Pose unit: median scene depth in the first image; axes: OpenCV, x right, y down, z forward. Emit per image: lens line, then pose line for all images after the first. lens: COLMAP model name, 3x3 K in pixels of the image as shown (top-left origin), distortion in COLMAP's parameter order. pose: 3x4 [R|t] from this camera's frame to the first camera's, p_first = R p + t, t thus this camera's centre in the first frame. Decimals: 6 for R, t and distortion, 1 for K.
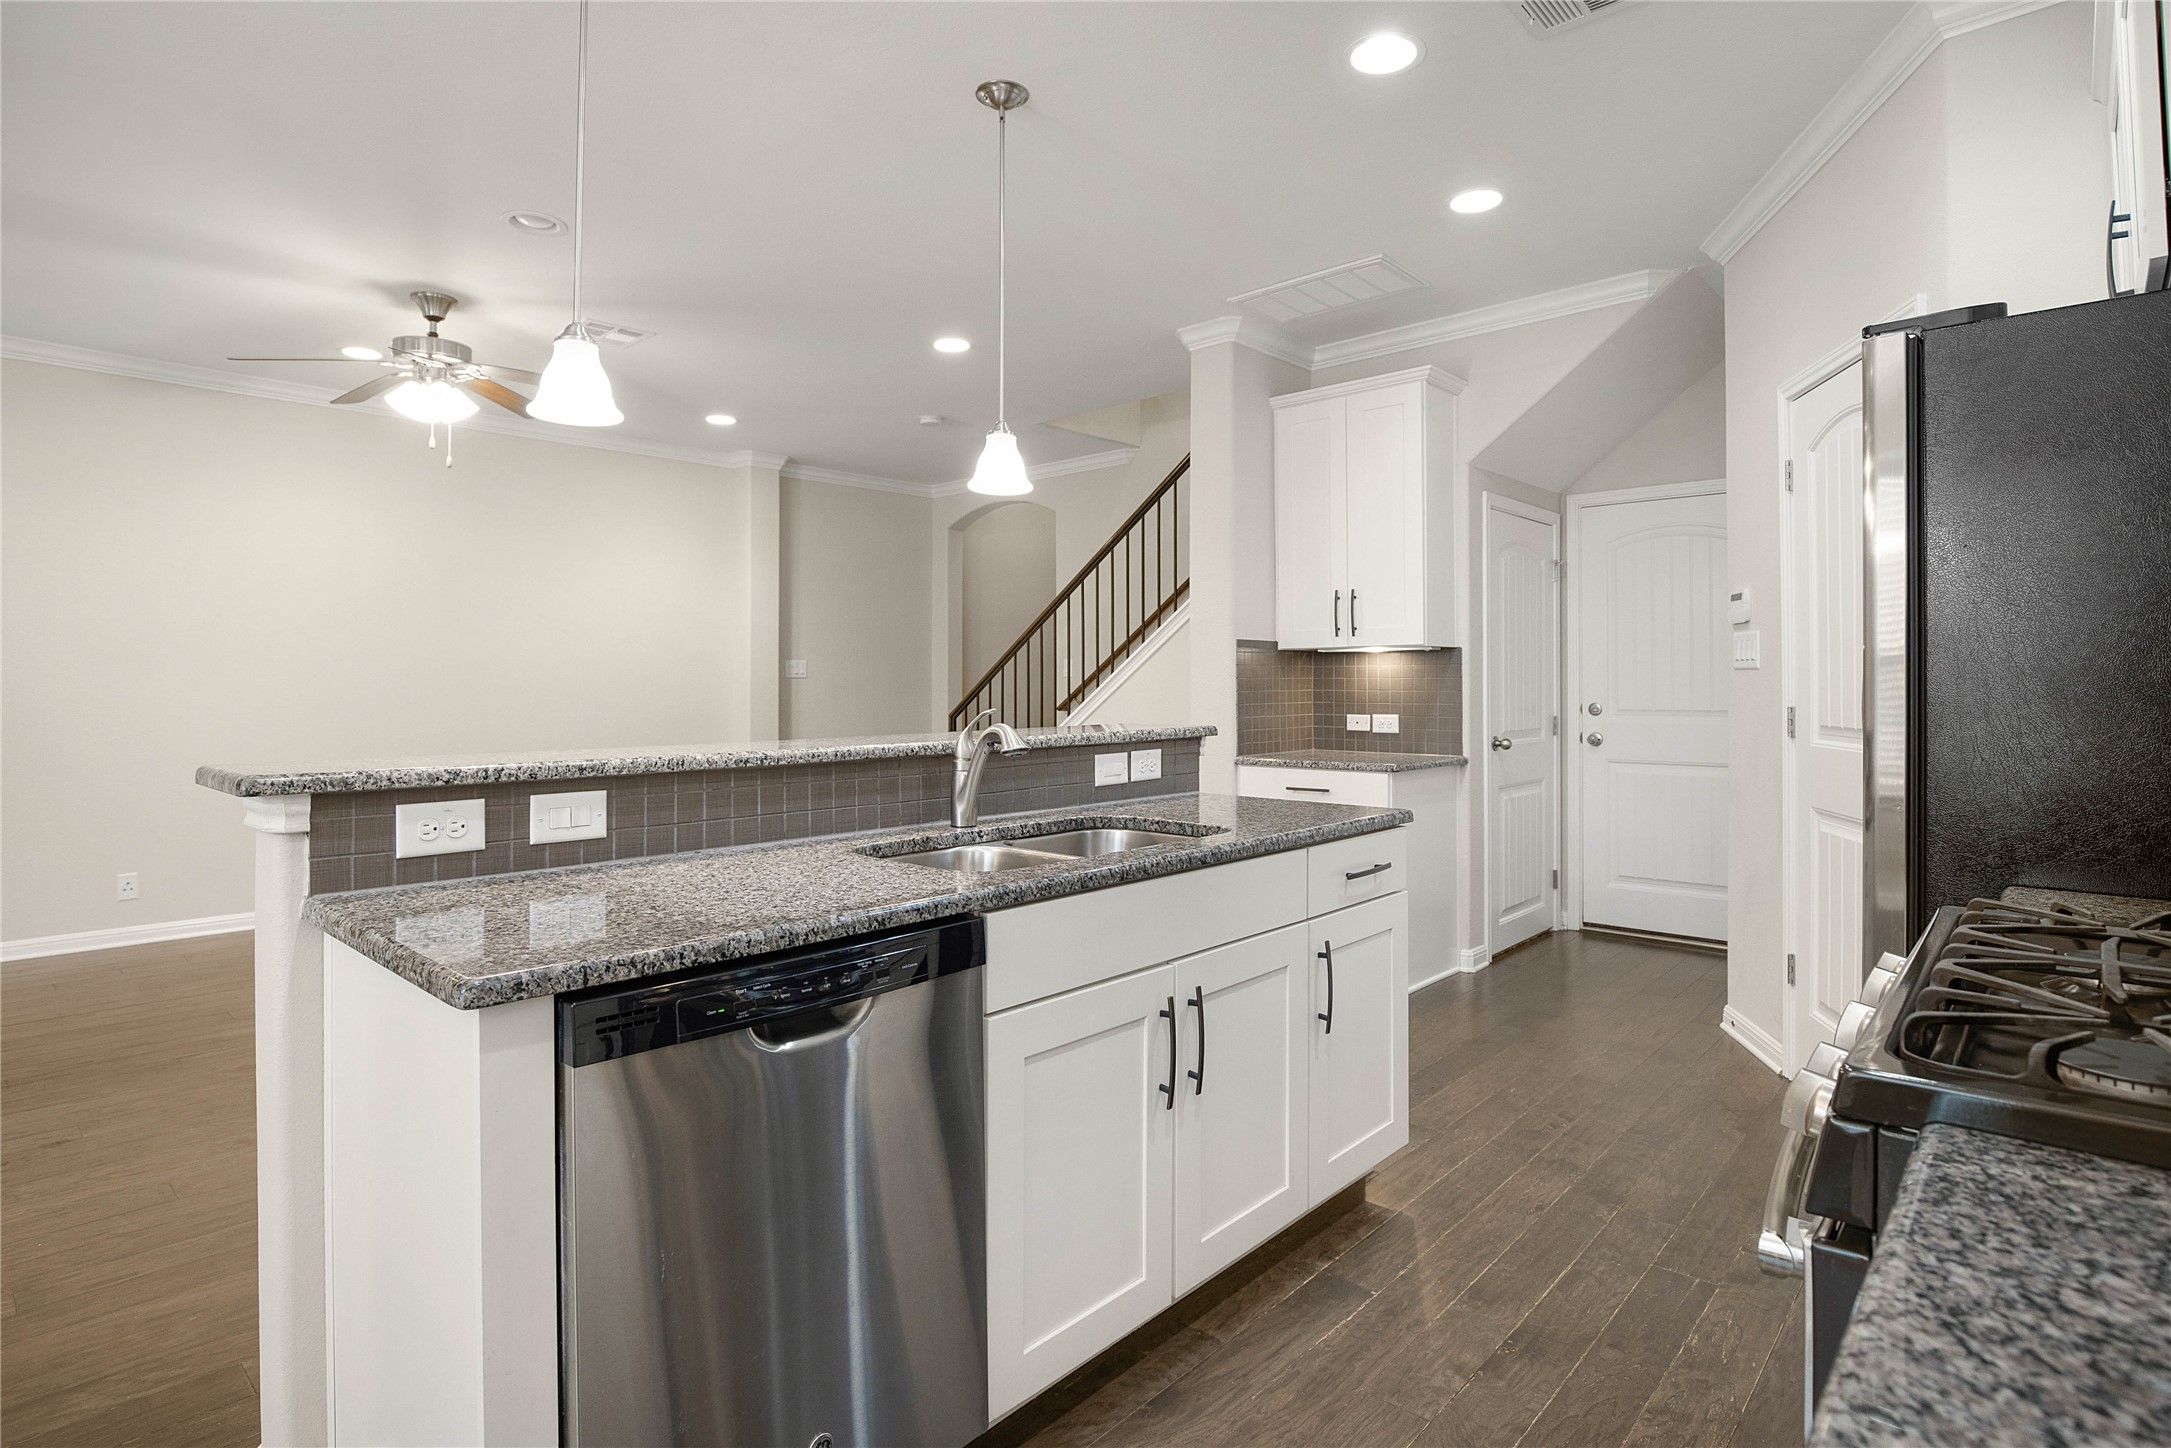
lens RADIAL K [[1107.6, 0, 1082.3], [0, 1107.6, 671.9], [0, 0, 1]] dist [-0.023742, 0.000706]
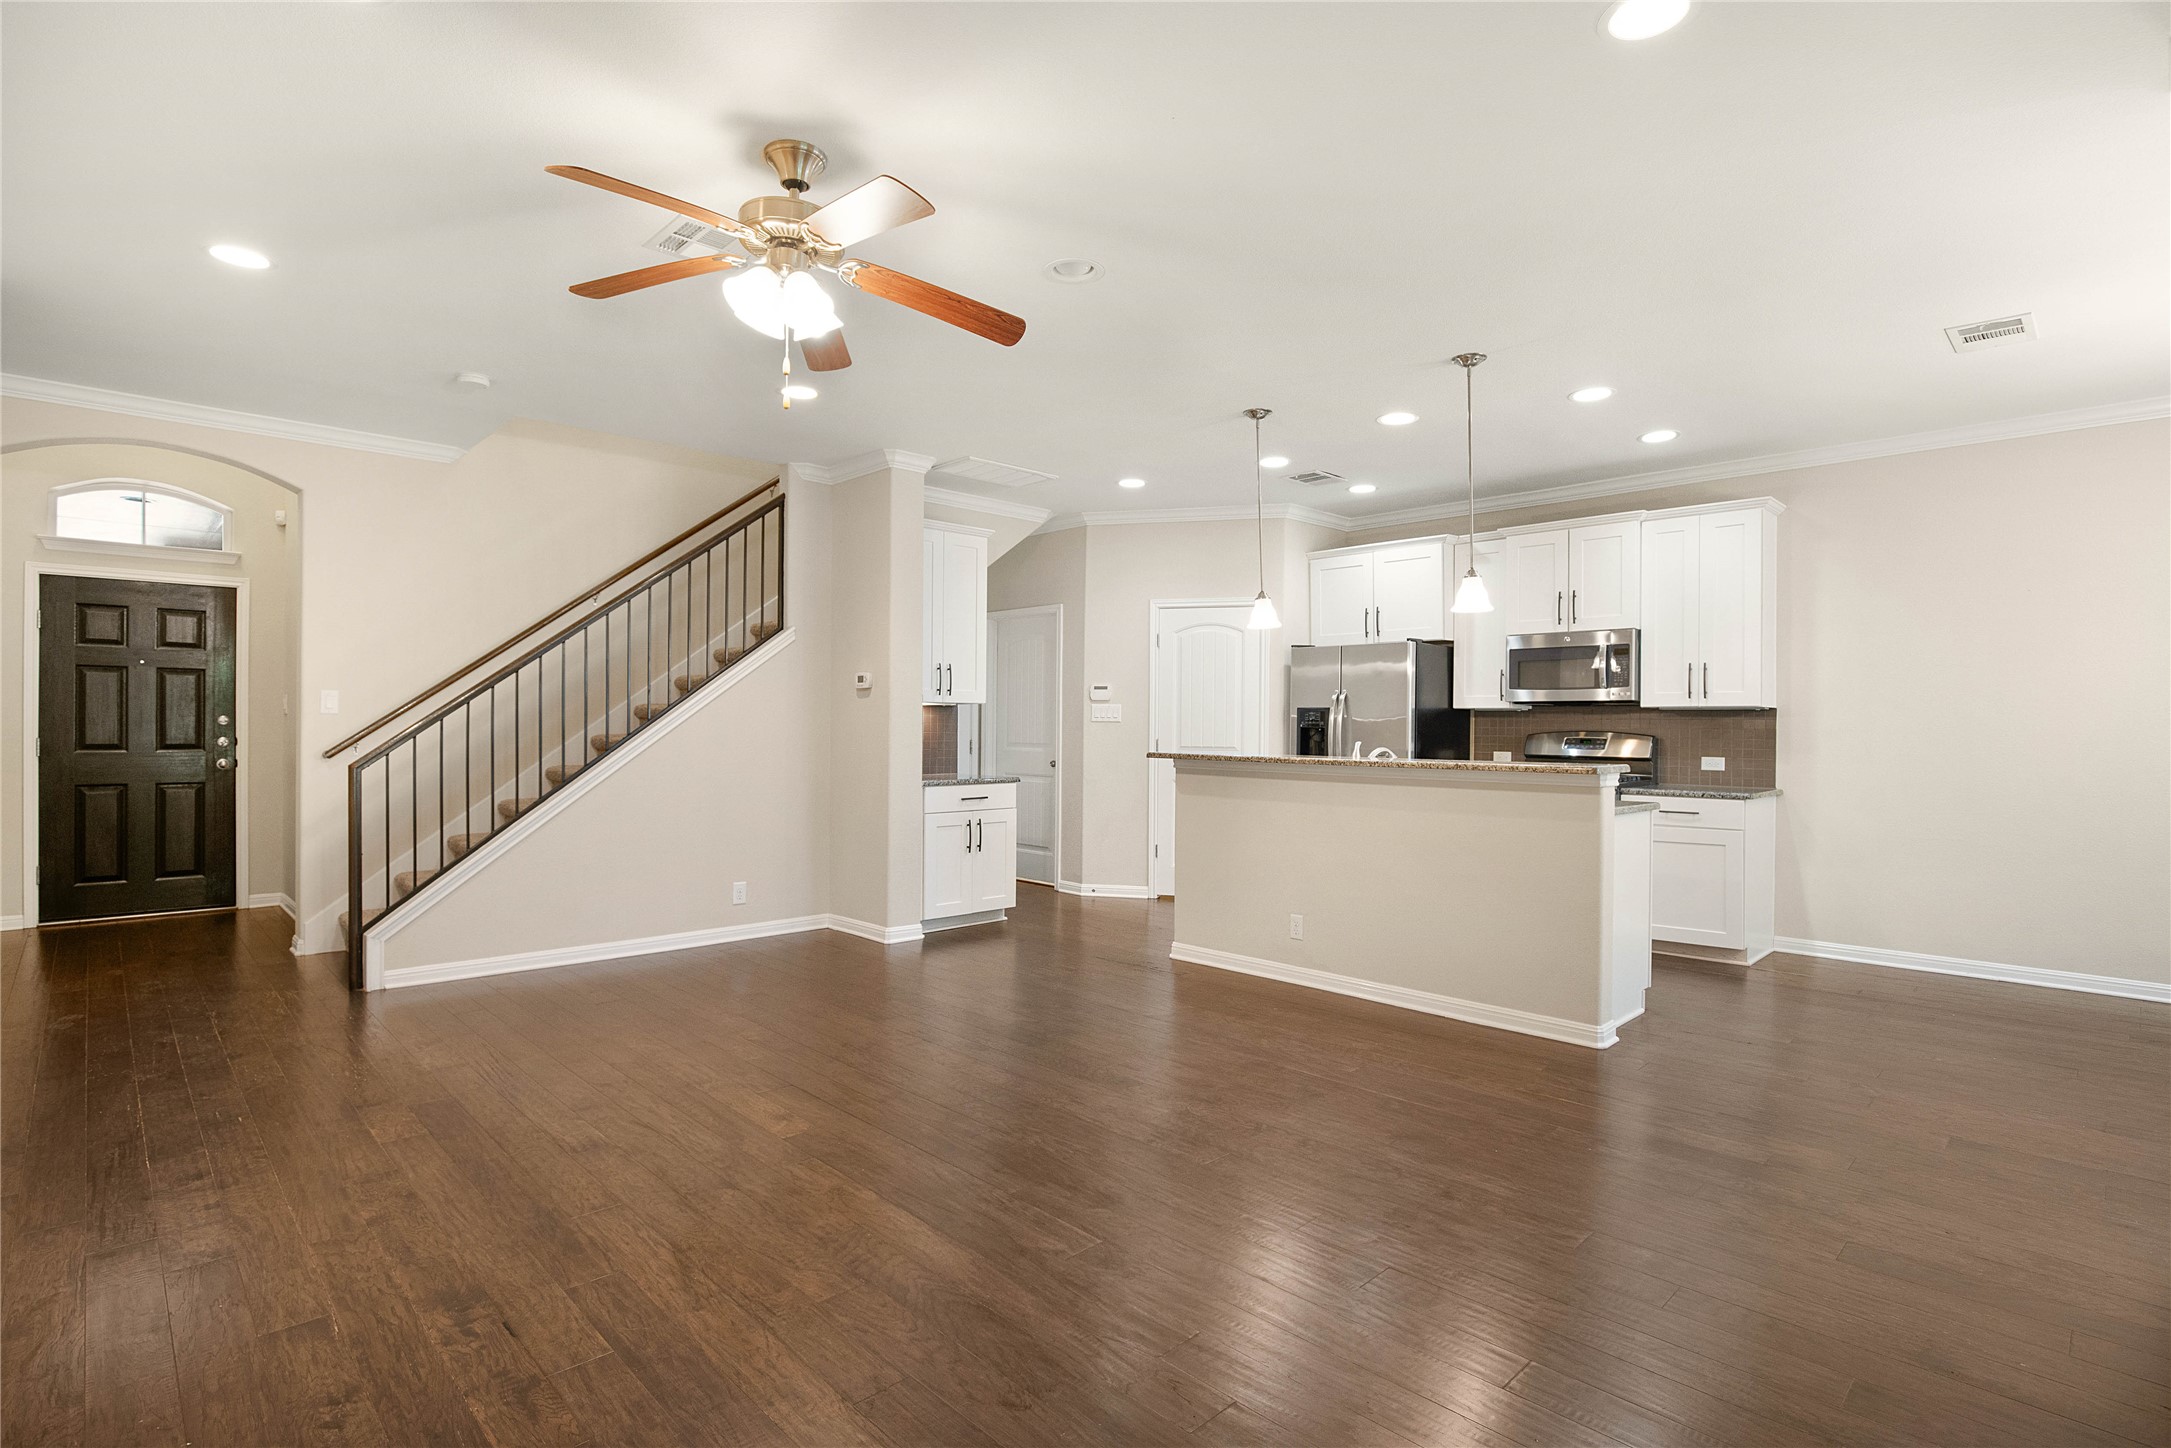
lens RADIAL K [[1053.0, 0, 1085.8], [0, 1053.0, 729.6], [0, 0, 1]] dist [-0.030046, 0.000244]
pose [[0.059952, -0.000942, 0.998201, -1.195386], [-0.018200, 0.999832, 0.002036, 0.007292], [-0.998035, -0.018289, 0.059925, 0.752146]]
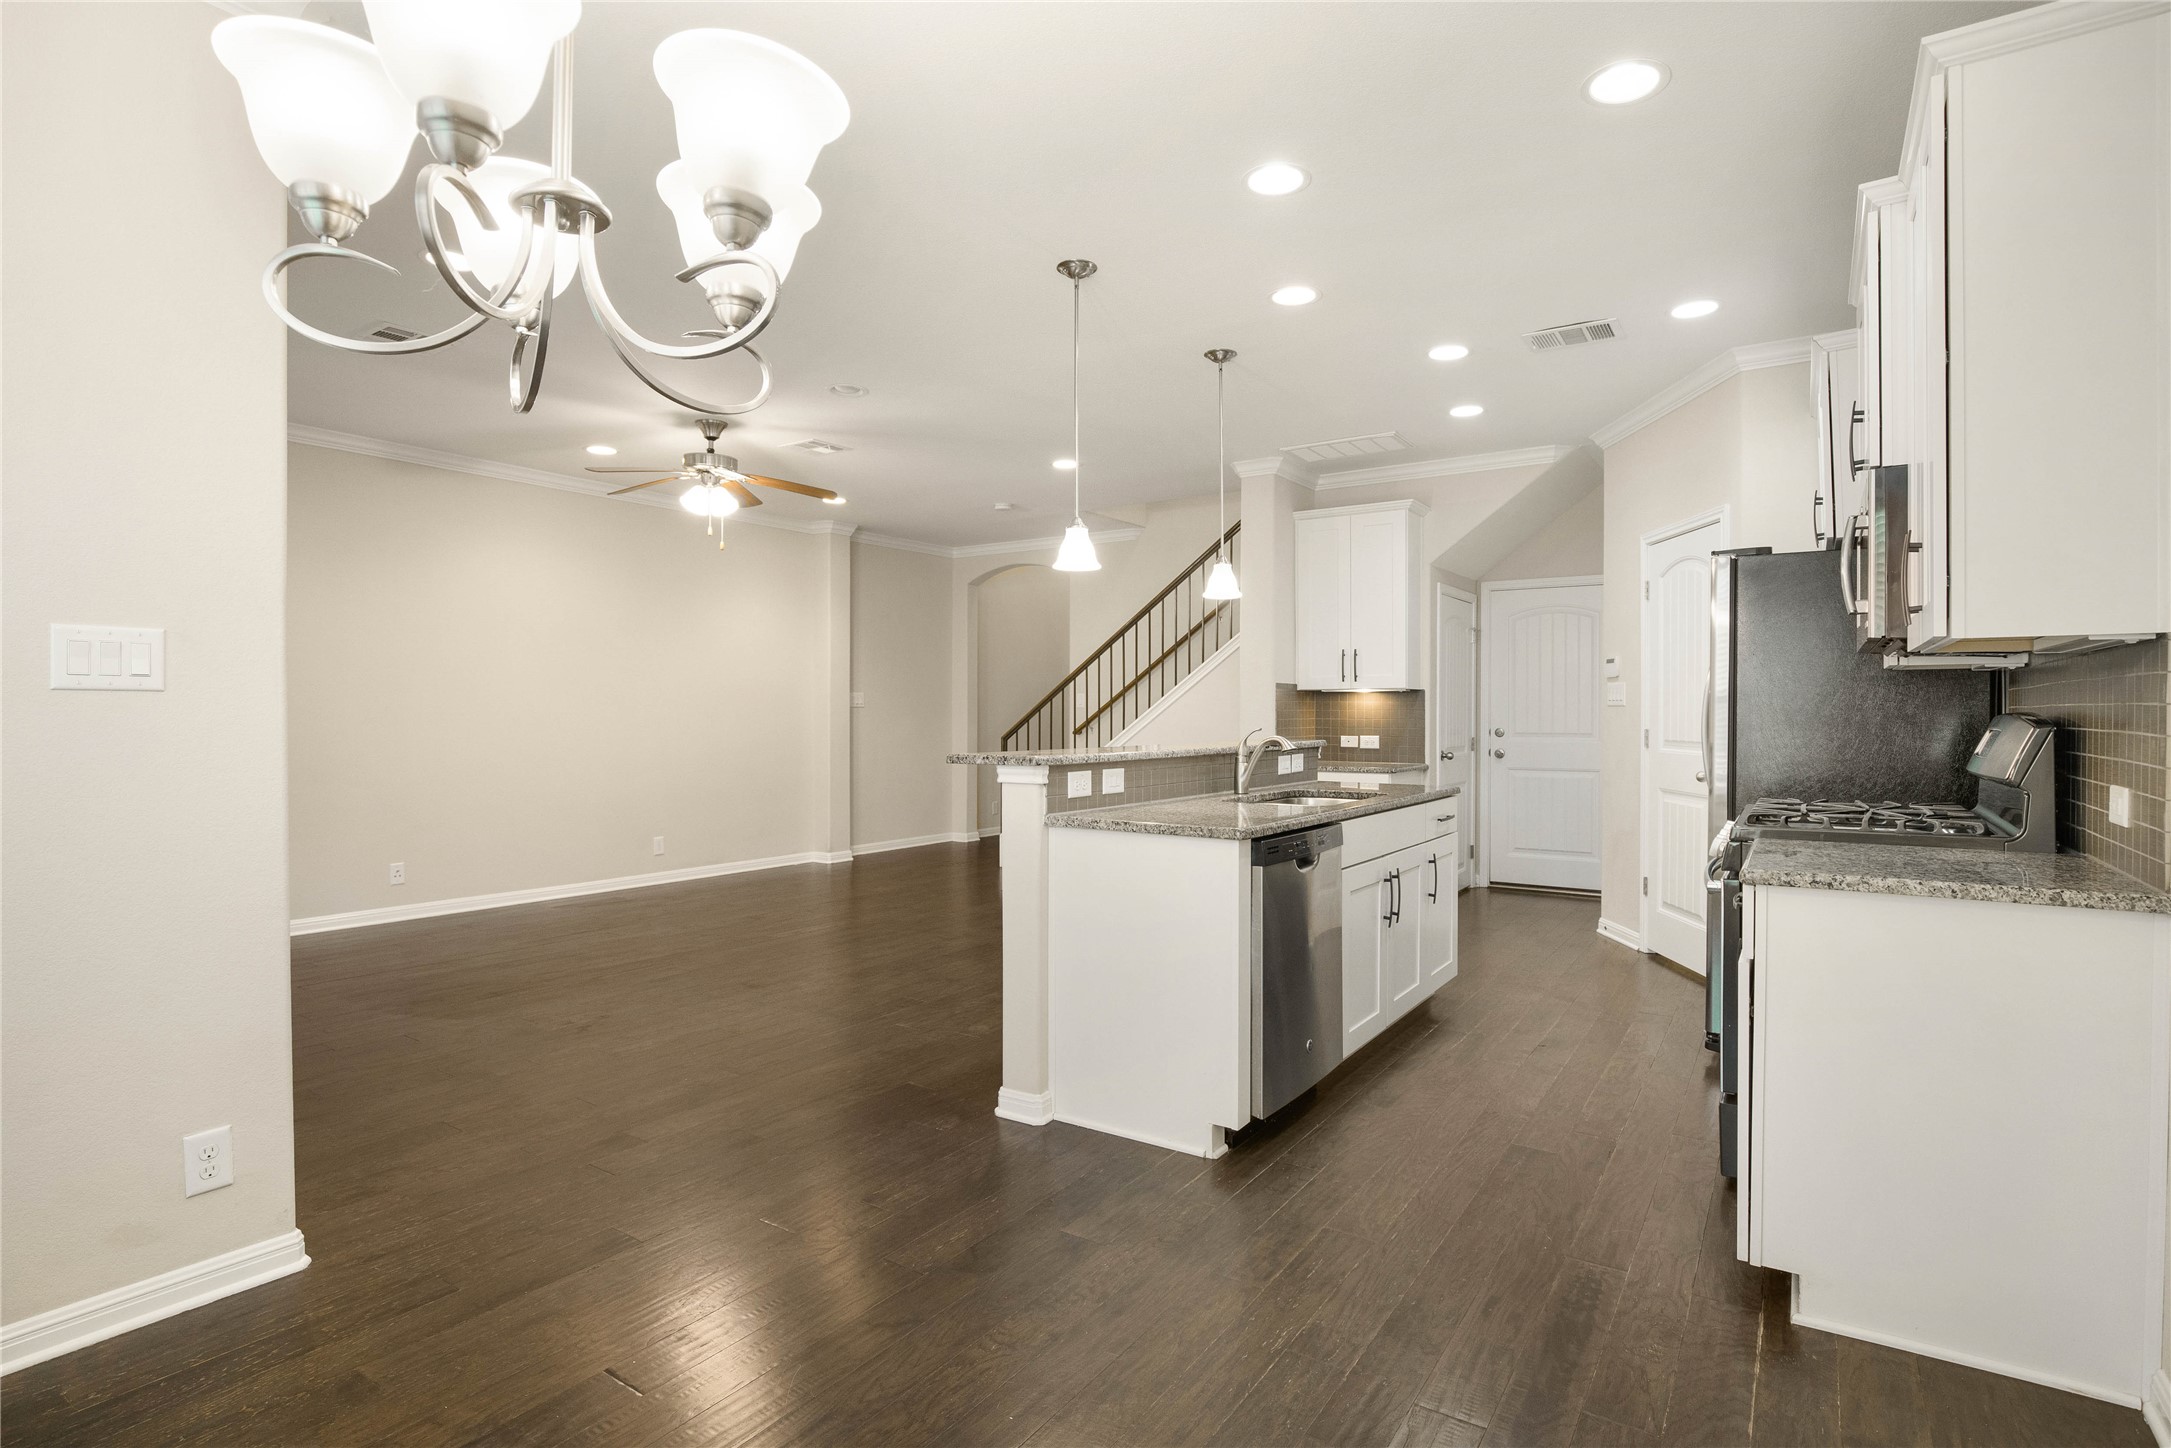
lens RADIAL K [[1085.4, 0, 1083.6], [0, 1085.4, 714.7], [0, 0, 1]] dist [-0.024581, -0.000090]
pose [[0.989091, 0.004130, 0.147249, -0.326994], [-0.005968, 0.999910, 0.012043, -0.003704], [-0.147186, -0.012791, 0.989026, -0.366981]]
